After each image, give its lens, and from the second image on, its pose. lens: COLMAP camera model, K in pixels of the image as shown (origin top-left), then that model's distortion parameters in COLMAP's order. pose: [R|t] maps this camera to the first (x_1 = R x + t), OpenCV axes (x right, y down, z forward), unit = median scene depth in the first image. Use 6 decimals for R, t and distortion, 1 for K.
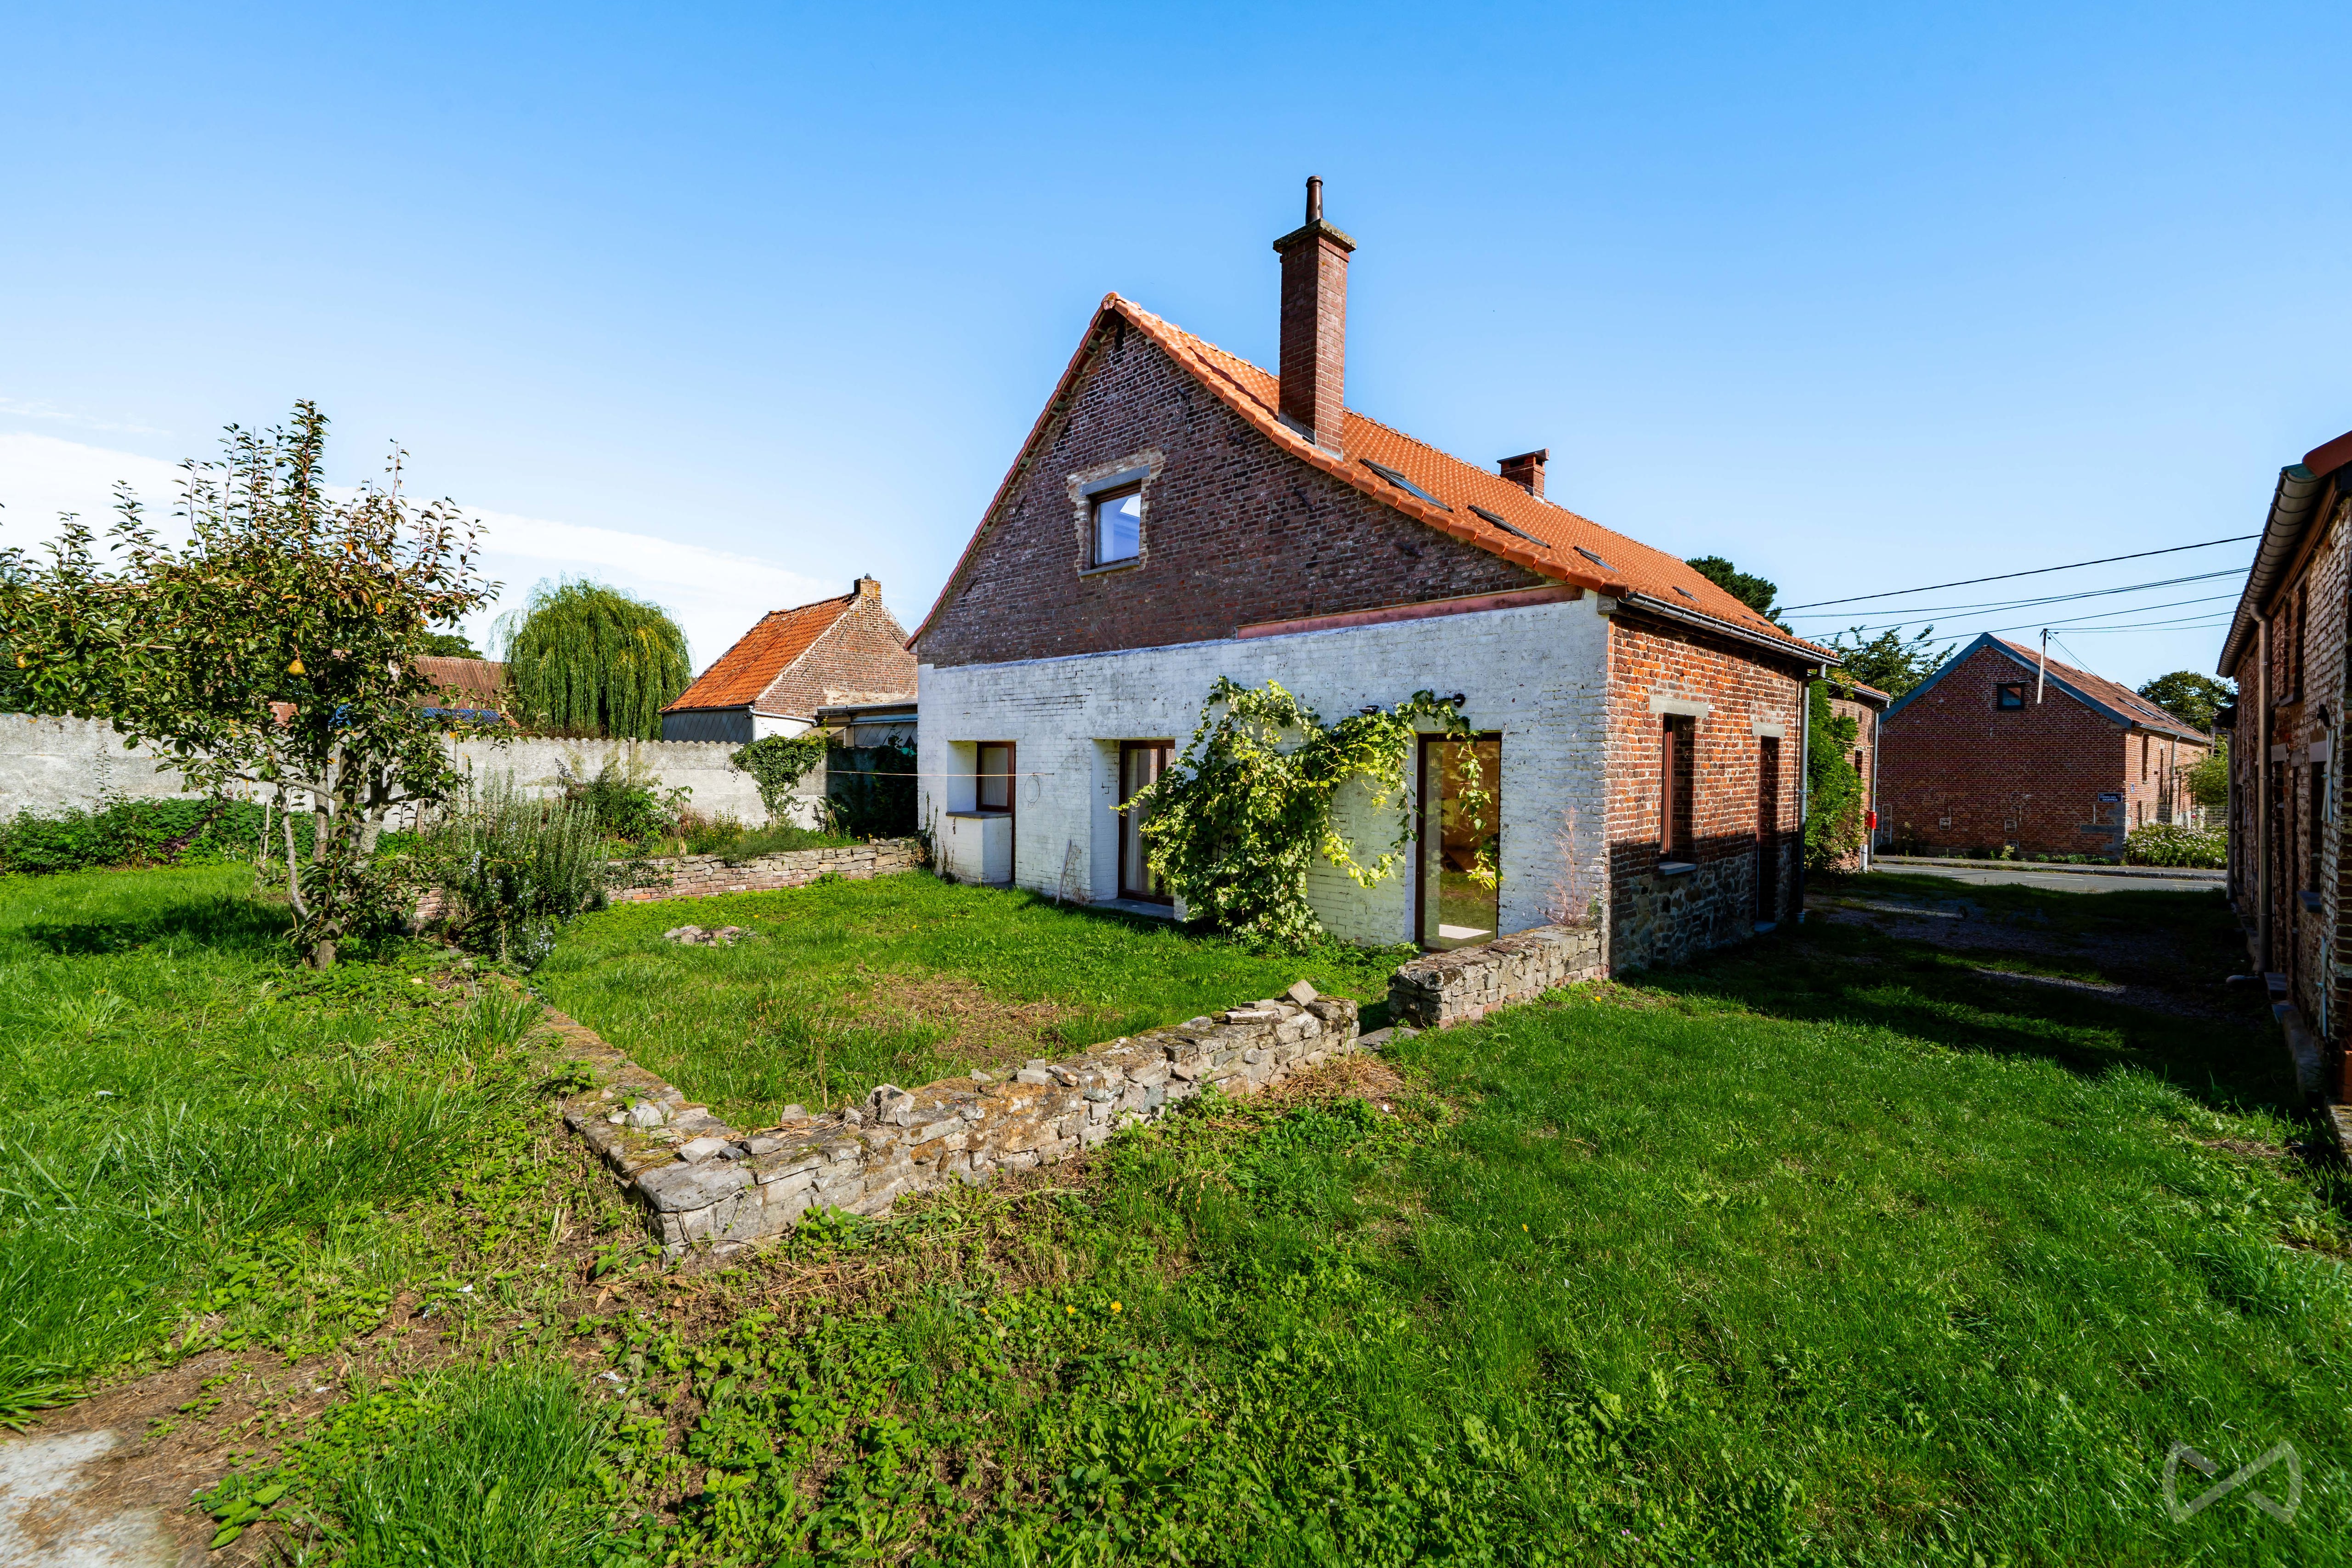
lens RADIAL K [[977.6, 0, 1176.0], [0, 977.6, 784.0], [0, 0, 1]] dist [0.053224, -0.000142]
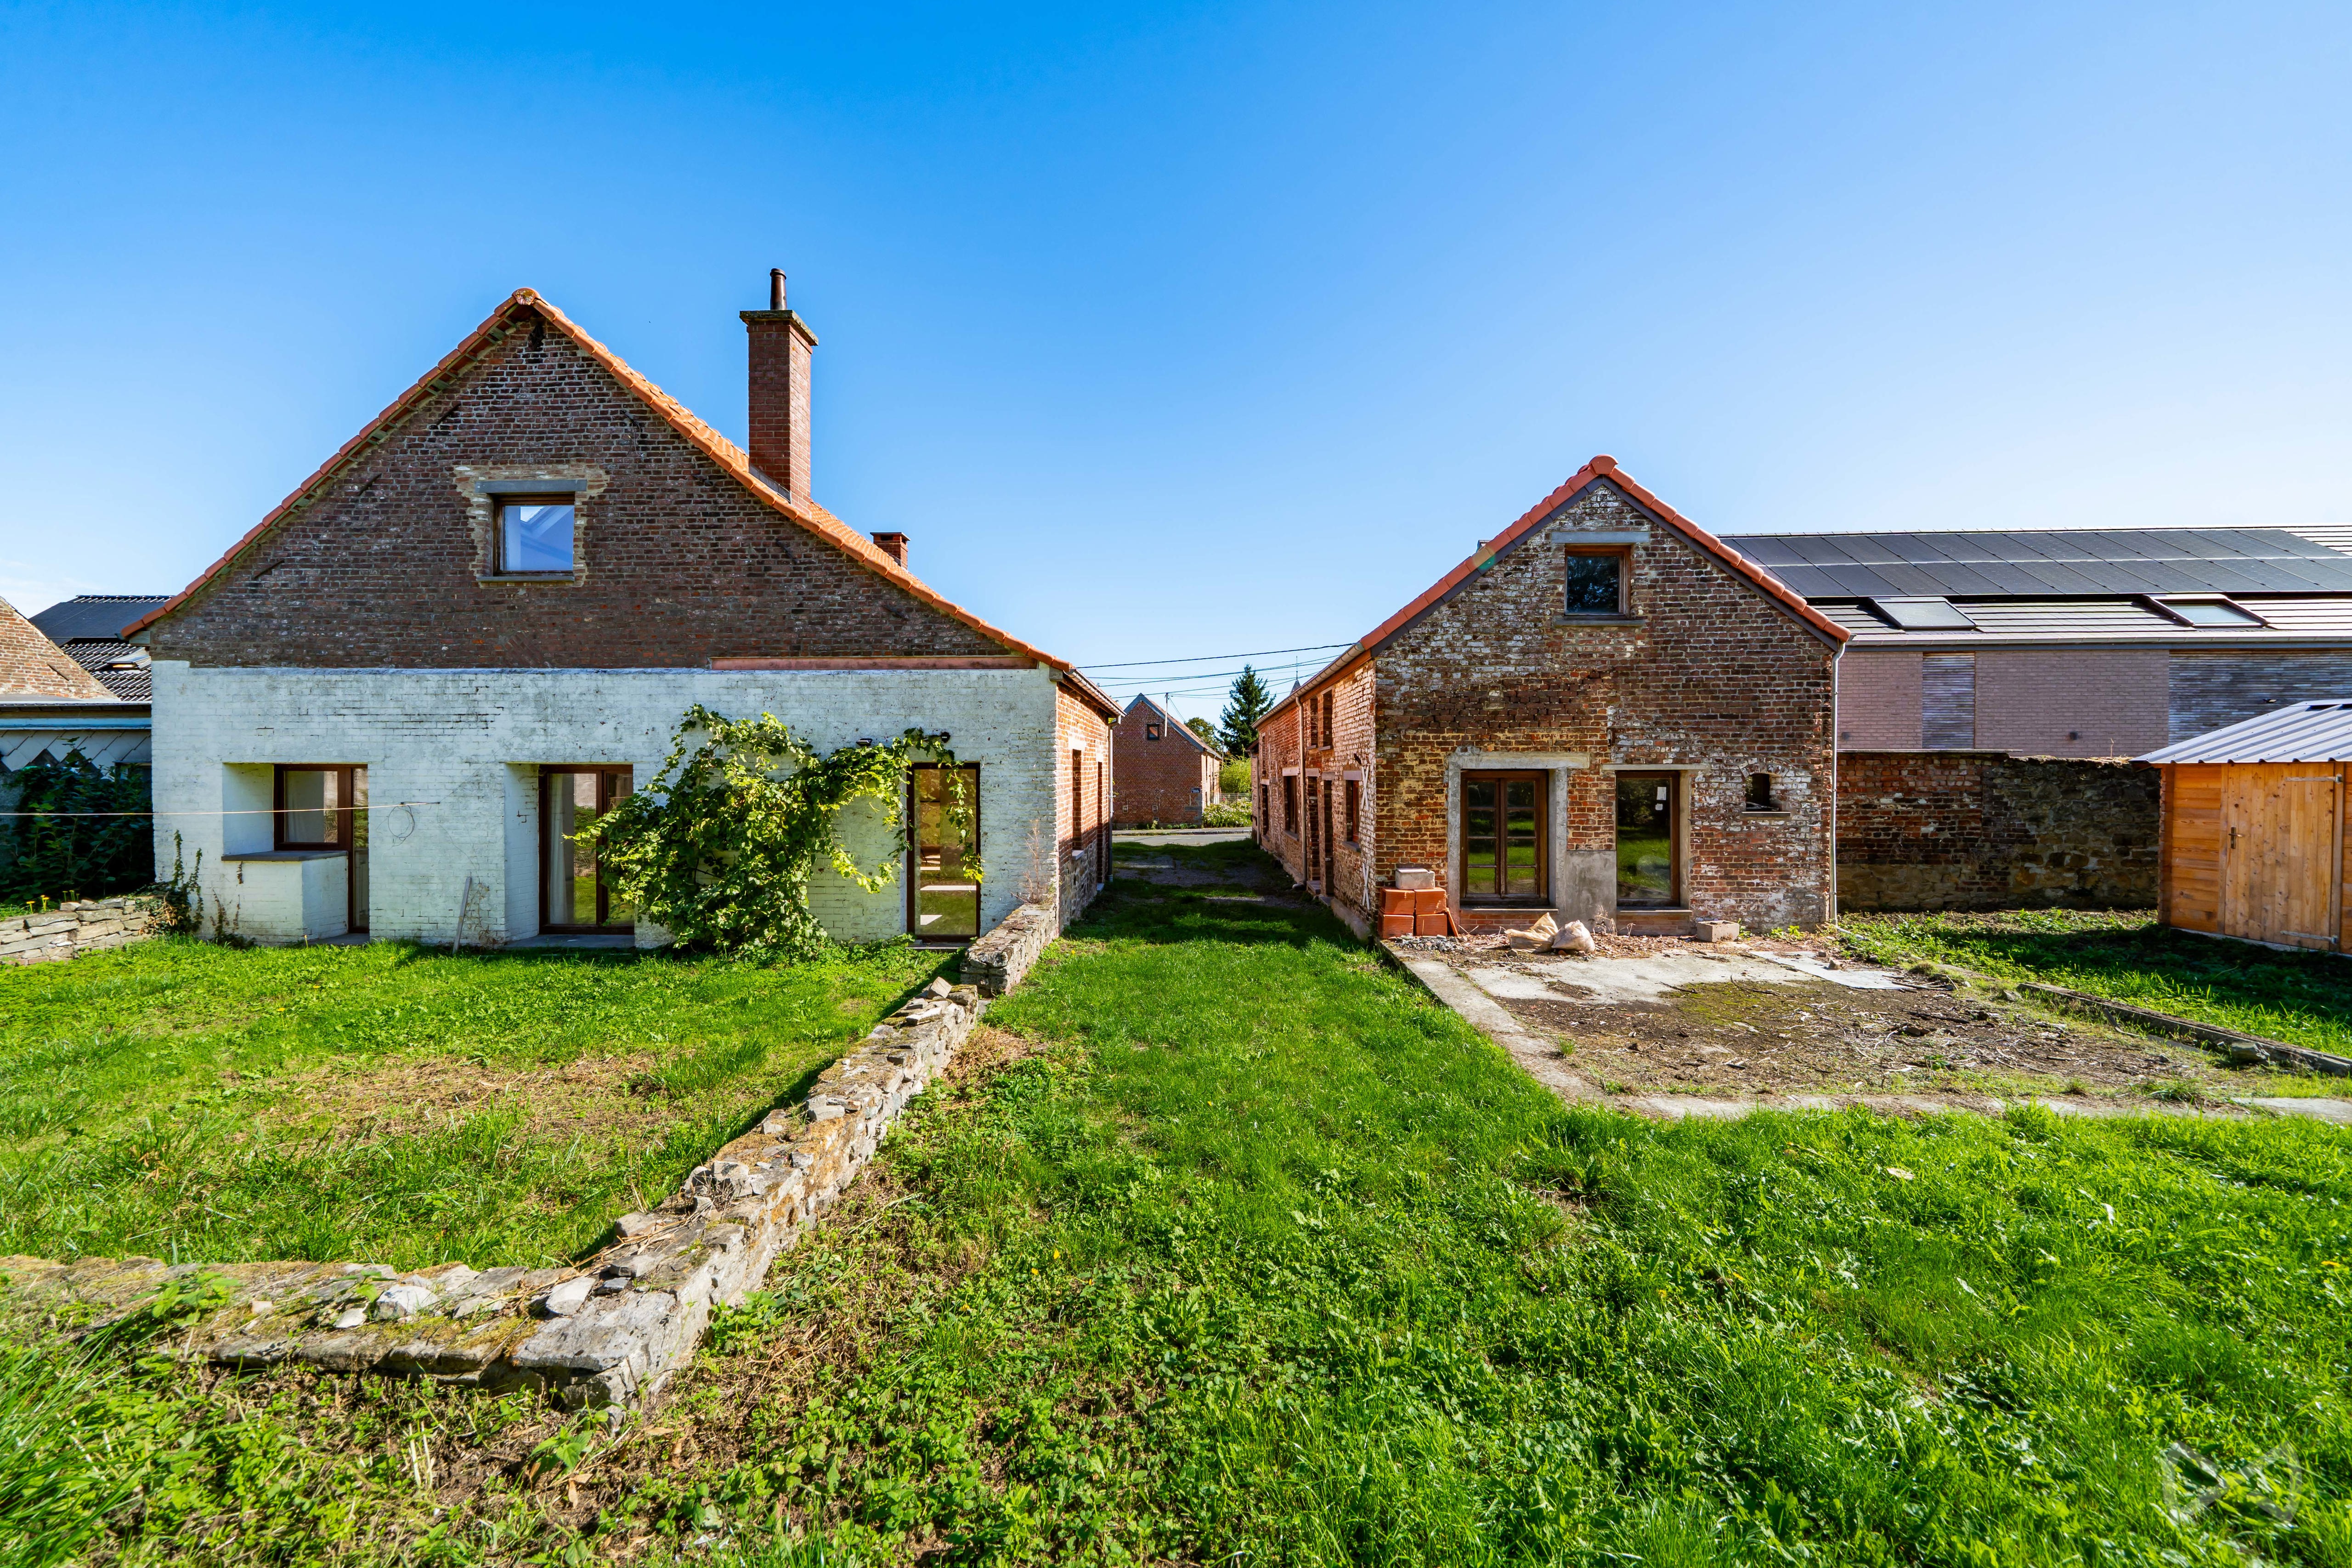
lens RADIAL K [[798.0, 0, 1176.4], [0, 798.0, 781.3], [0, 0, 1]] dist [-0.006284, 0.000193]
pose [[0.712434, -0.019228, 0.701476, -0.192378], [0.022418, 0.999738, 0.004635, -0.022632], [-0.701381, 0.012423, 0.712678, 0.048079]]
